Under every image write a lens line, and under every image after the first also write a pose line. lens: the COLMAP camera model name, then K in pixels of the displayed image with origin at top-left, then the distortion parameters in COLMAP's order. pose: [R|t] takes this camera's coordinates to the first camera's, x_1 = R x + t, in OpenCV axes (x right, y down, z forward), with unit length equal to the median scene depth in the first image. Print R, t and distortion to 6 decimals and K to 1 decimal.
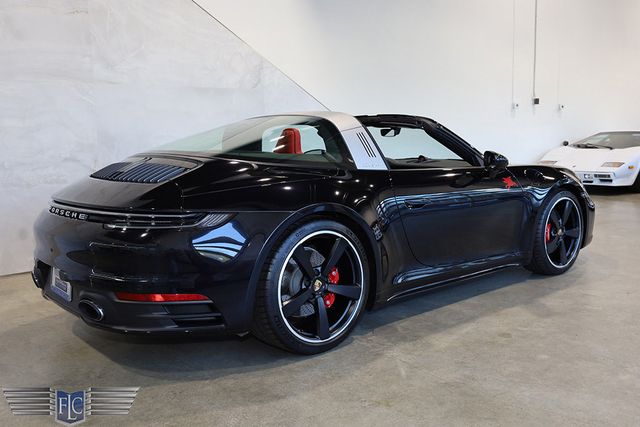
lens RADIAL K [[618.6, 0, 323.9], [0, 618.6, 216.1], [0, 0, 1]] dist [-0.000522, 0.000000]
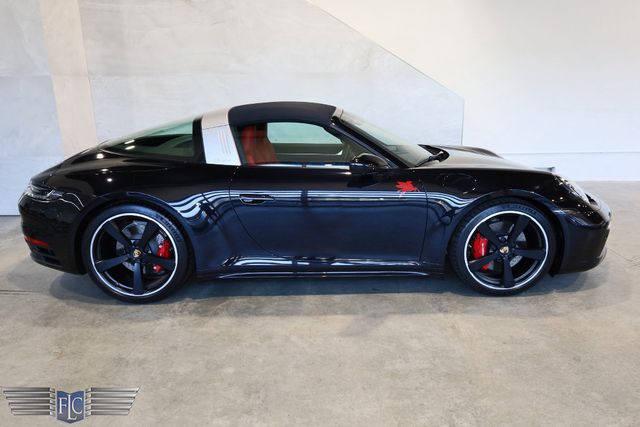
lens RADIAL K [[468.9, 0, 320.6], [0, 468.9, 218.4], [0, 0, 1]] dist [0.003215, -0.001005]
pose [[0.752632, 0.176161, -0.634439, 0.655682], [-0.082404, 0.981171, 0.174680, -0.120281], [0.653265, -0.079190, 0.752977, 0.381392]]
